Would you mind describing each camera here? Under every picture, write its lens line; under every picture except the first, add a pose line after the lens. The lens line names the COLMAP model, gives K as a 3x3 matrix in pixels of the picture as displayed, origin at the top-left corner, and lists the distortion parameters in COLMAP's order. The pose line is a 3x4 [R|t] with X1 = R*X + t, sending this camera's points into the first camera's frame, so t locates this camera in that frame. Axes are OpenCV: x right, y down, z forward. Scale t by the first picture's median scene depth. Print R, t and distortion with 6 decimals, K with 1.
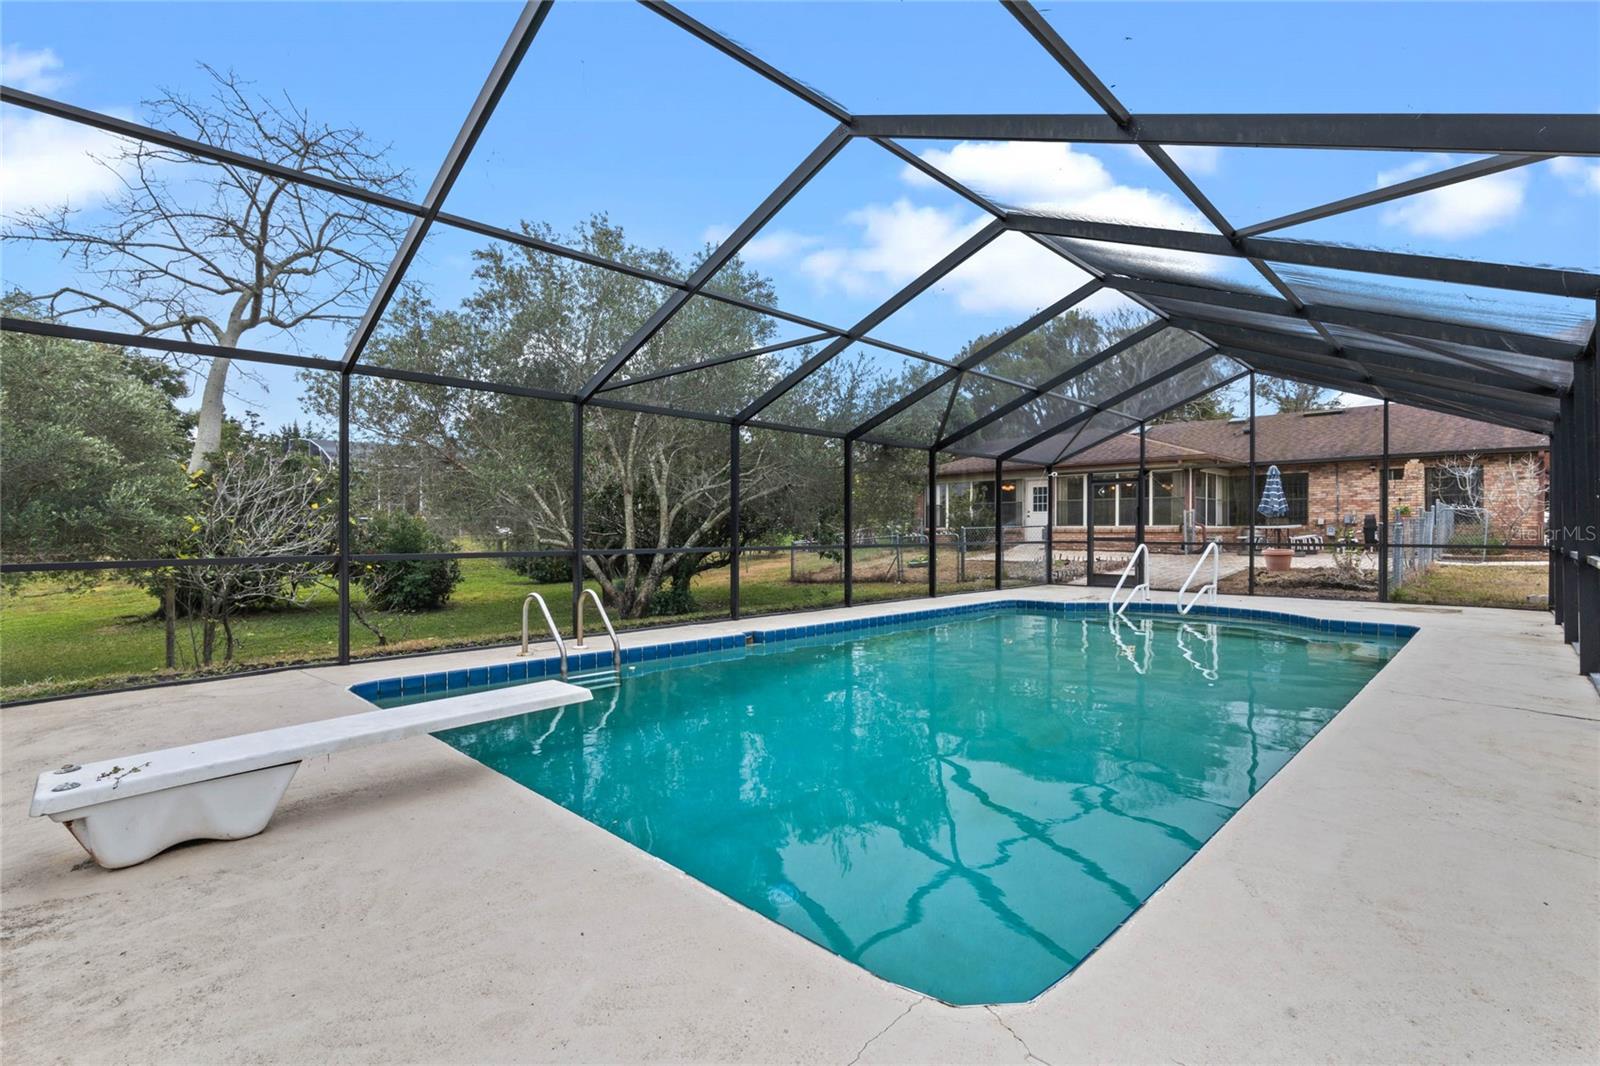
lens RADIAL K [[736.8, 0, 800.2], [0, 736.8, 532.8], [0, 0, 1]] dist [-0.014196, 0.001296]
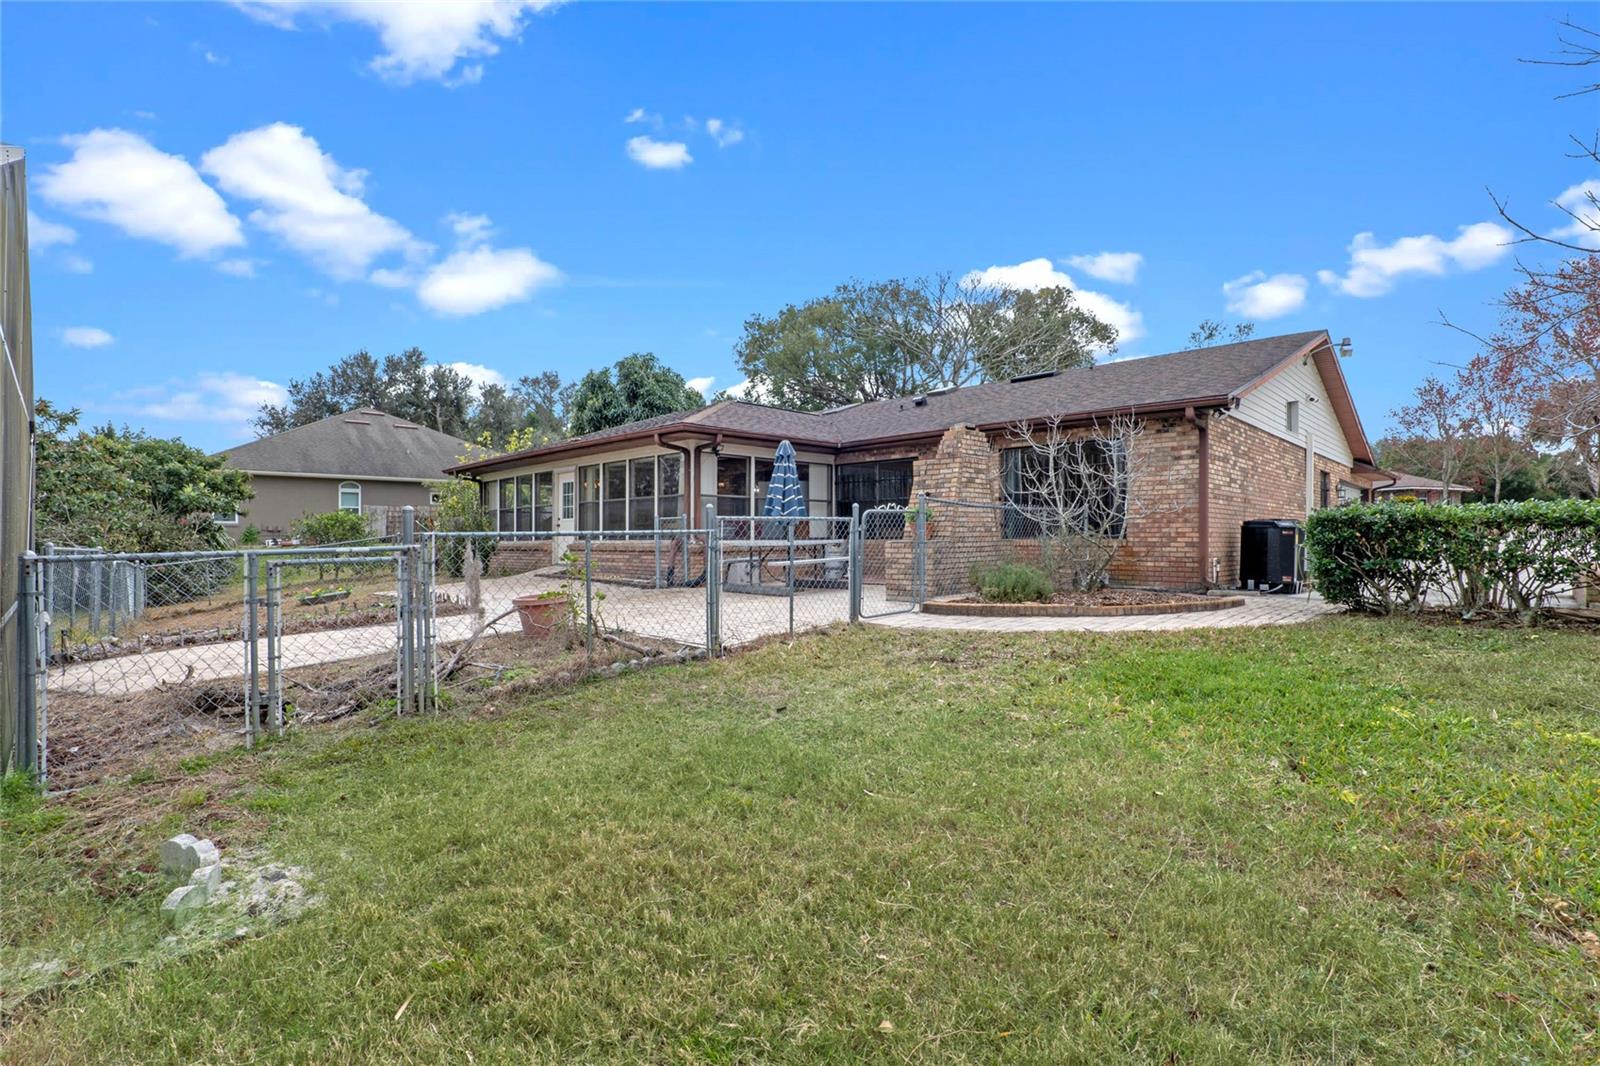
lens RADIAL K [[736.8, 0, 800.8], [0, 736.8, 536.8], [0, 0, 1]] dist [-0.014196, 0.001296]
pose [[0.999972, 0.002275, -0.007138, 0.613767], [-0.002315, 0.999982, -0.005601, -0.009151], [0.007125, 0.005617, 0.999959, 0.377835]]
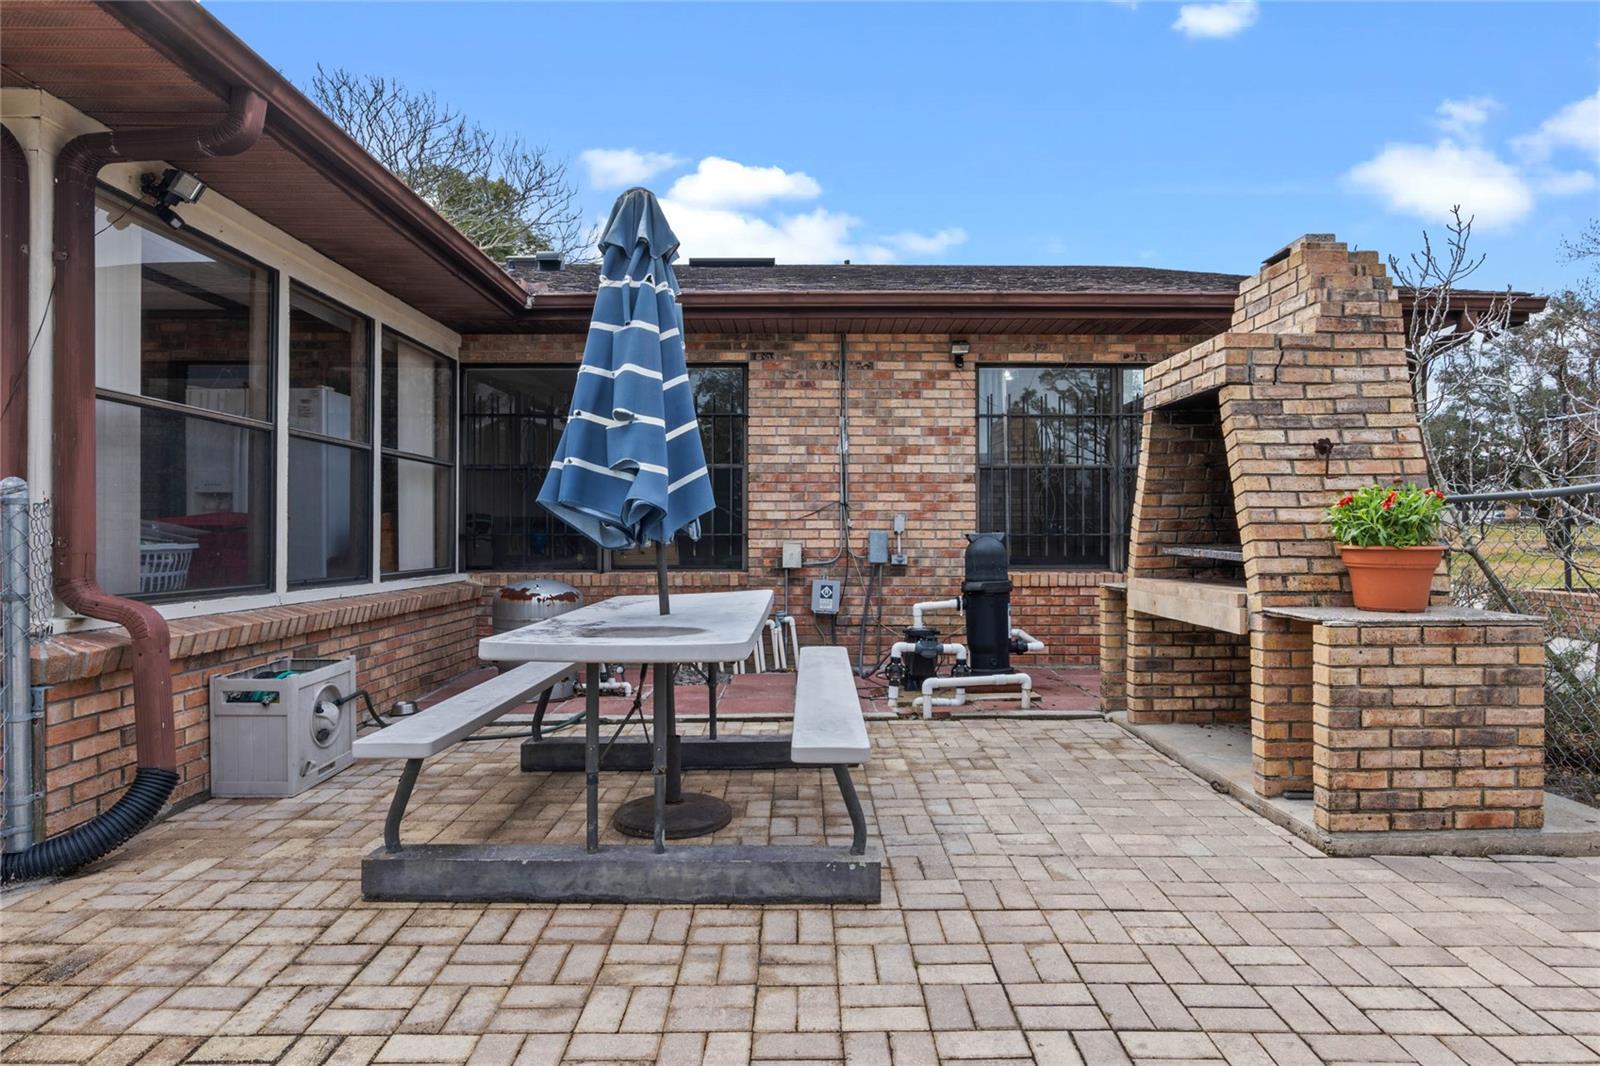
lens RADIAL K [[892.4, 0, 804.2], [0, 892.4, 532.1], [0, 0, 1]] dist [0.001837, 0.001863]
pose [[0.710963, 0.005932, 0.703205, 0.507290], [0.000655, 0.999958, -0.009097, -0.021362], [-0.703230, 0.006928, 0.710929, 0.791690]]
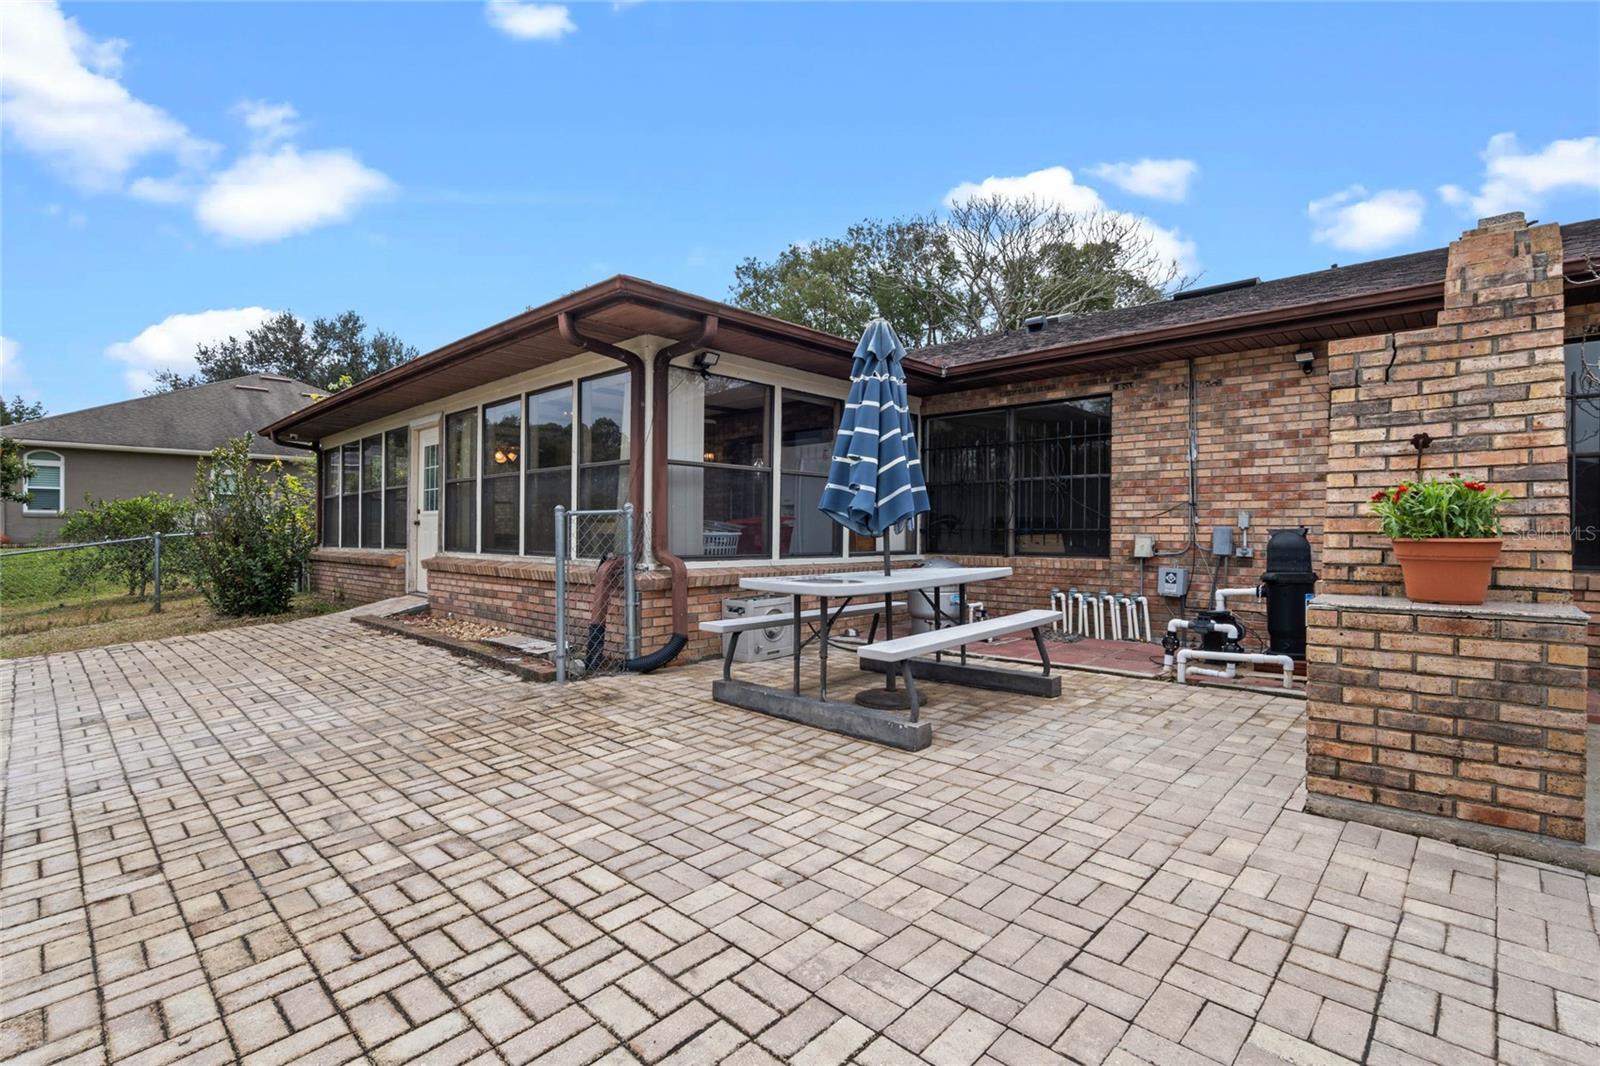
lens RADIAL K [[736.8, 0, 809.8], [0, 736.8, 530.5], [0, 0, 1]] dist [-0.014196, 0.001296]
pose [[0.999535, 0.009185, 0.029085, 0.572084], [-0.009025, 0.999943, -0.005657, -0.020021], [-0.029135, 0.005392, 0.999561, 0.707974]]
